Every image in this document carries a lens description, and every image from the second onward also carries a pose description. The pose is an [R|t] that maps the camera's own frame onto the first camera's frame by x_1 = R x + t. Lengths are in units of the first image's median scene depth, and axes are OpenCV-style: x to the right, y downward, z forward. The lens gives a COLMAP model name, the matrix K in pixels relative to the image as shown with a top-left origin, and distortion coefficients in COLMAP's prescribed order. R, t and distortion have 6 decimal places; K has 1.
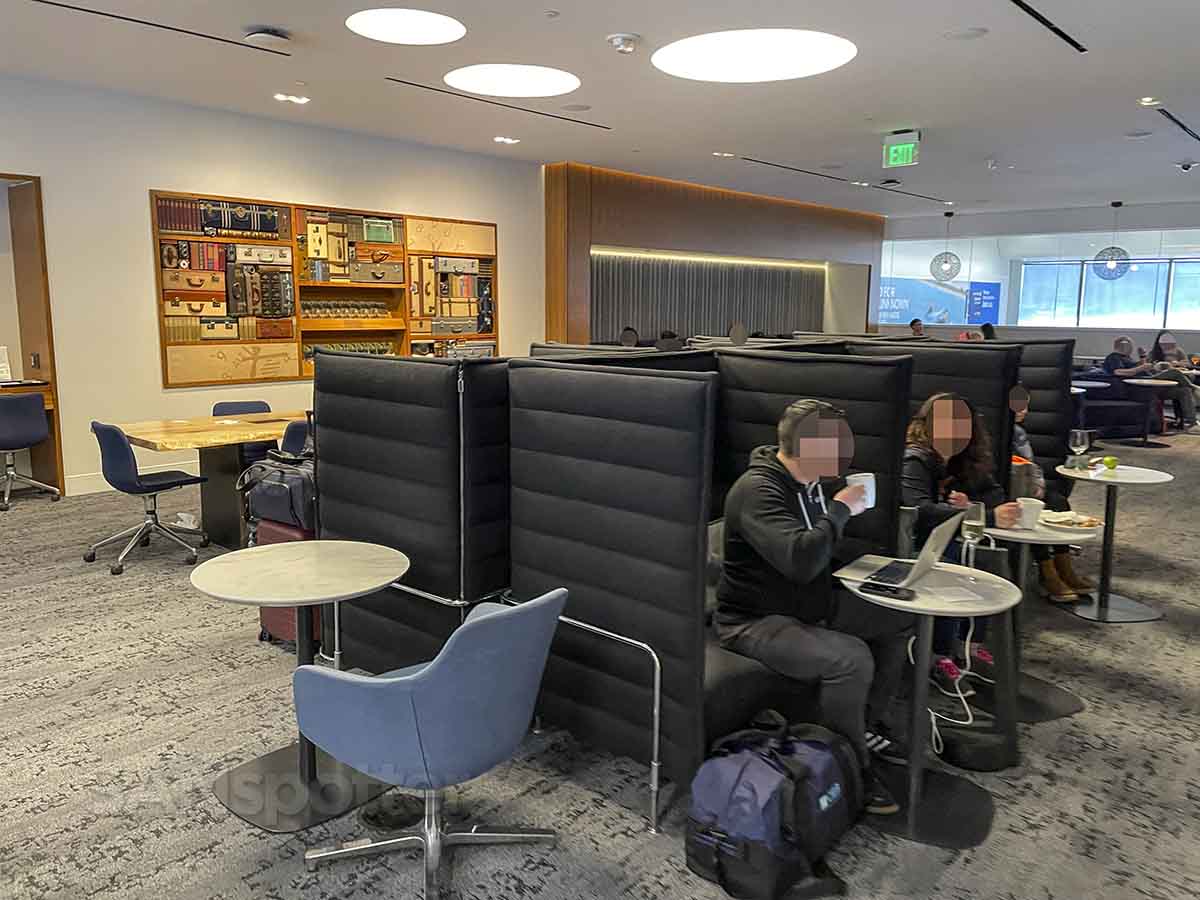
lens RADIAL K [[901.4, 0, 602.5], [0, 901.4, 416.3], [0, 0, 1]] dist [0.115270, -0.134539]
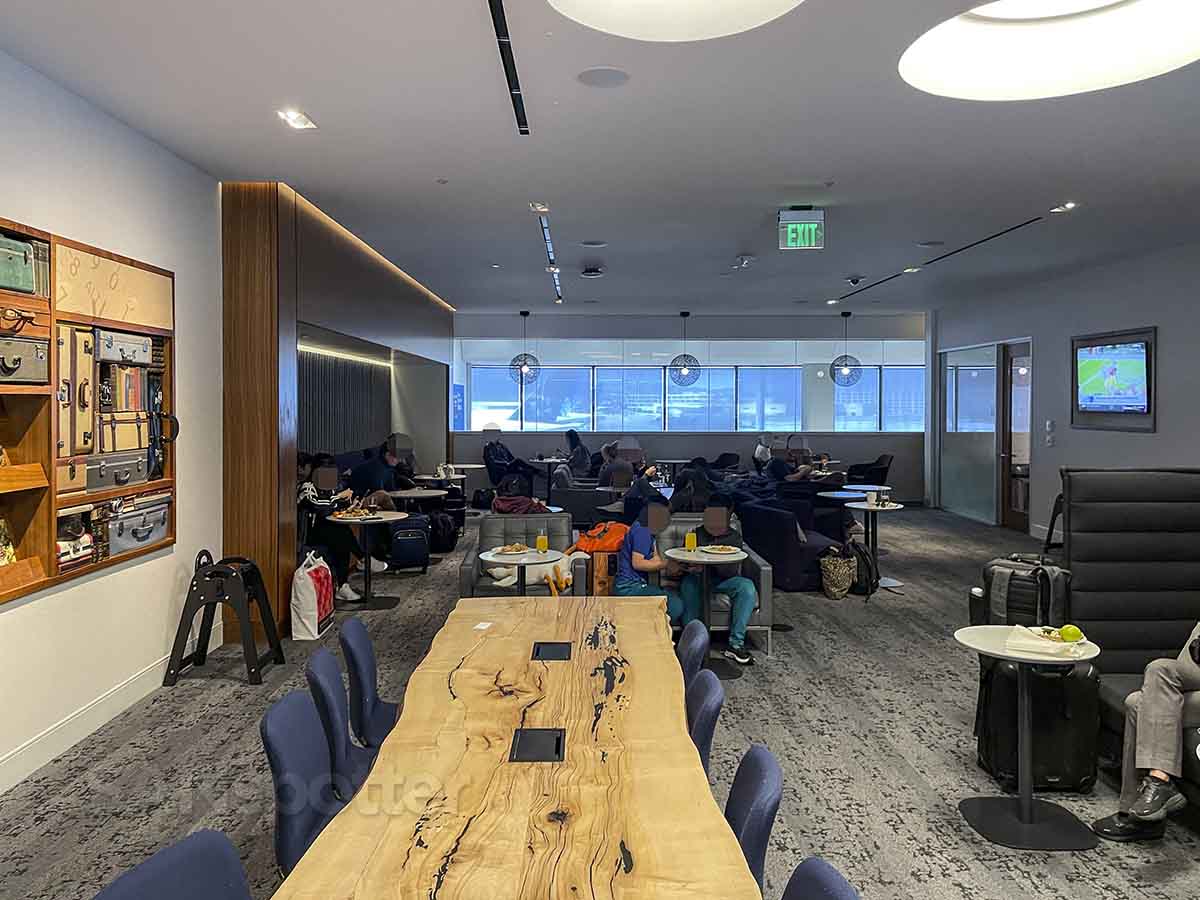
lens RADIAL K [[901.4, 0, 602.5], [0, 901.4, 416.3], [0, 0, 1]] dist [0.115270, -0.134539]
pose [[0.735452, -0.017681, 0.677347, -0.311233], [0.089895, 0.993369, -0.071676, -0.070900], [-0.671587, 0.113605, 0.732164, 0.467981]]
